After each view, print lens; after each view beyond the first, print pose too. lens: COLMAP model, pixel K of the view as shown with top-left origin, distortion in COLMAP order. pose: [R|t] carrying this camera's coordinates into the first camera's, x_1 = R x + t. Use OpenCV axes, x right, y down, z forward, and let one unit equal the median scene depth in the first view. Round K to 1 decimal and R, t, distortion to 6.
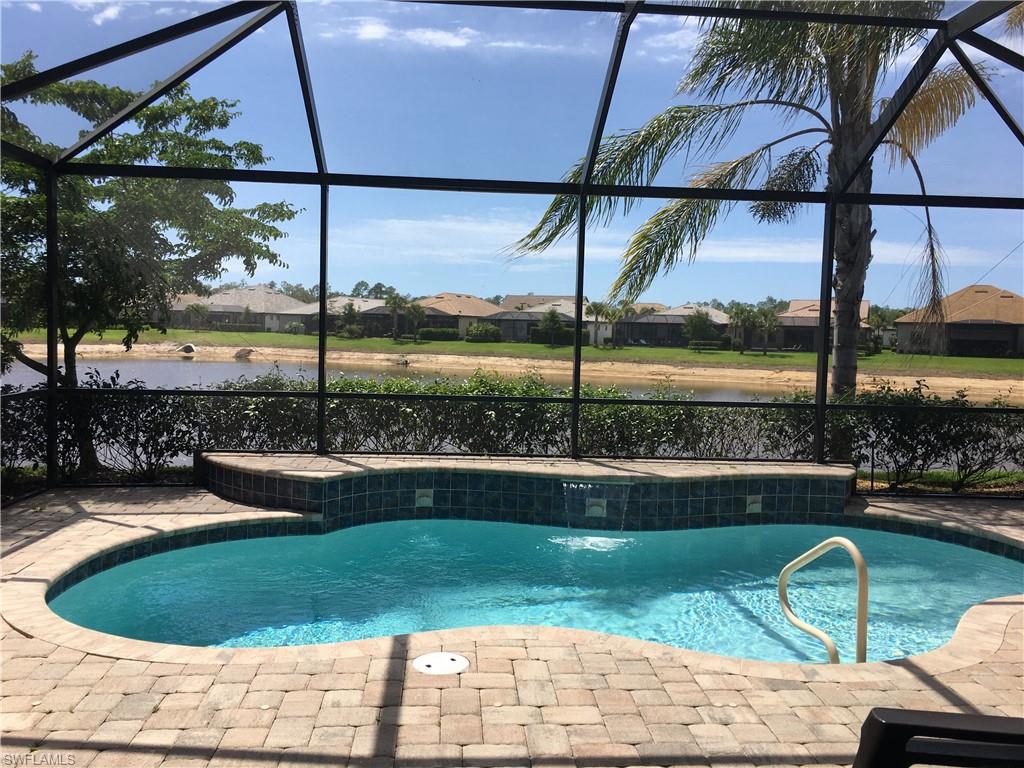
lens RADIAL K [[875.4, 0, 512.3], [0, 875.4, 378.1], [0, 0, 1]] dist [0.049924, -0.033128]
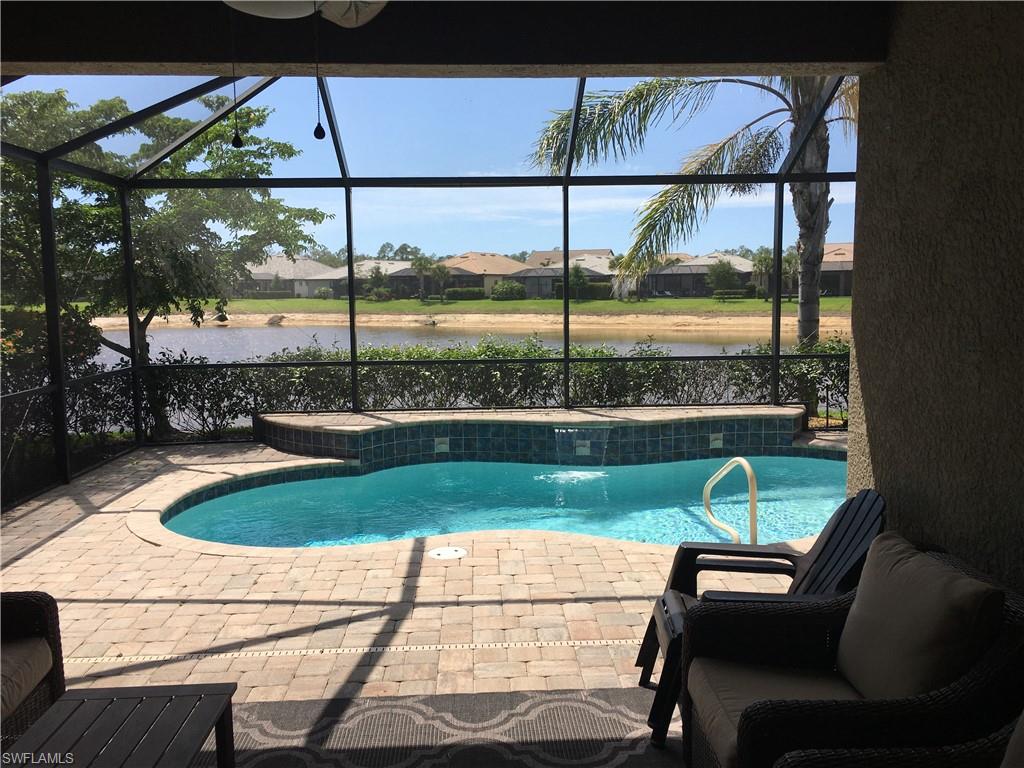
lens RADIAL K [[875.4, 0, 520.6], [0, 875.4, 384.2], [0, 0, 1]] dist [0.049924, -0.033128]
pose [[0.998999, -0.035961, -0.026593, 0.042111], [0.037433, 0.997666, 0.057103, -0.012477], [0.024477, -0.058041, 0.998014, -0.198614]]
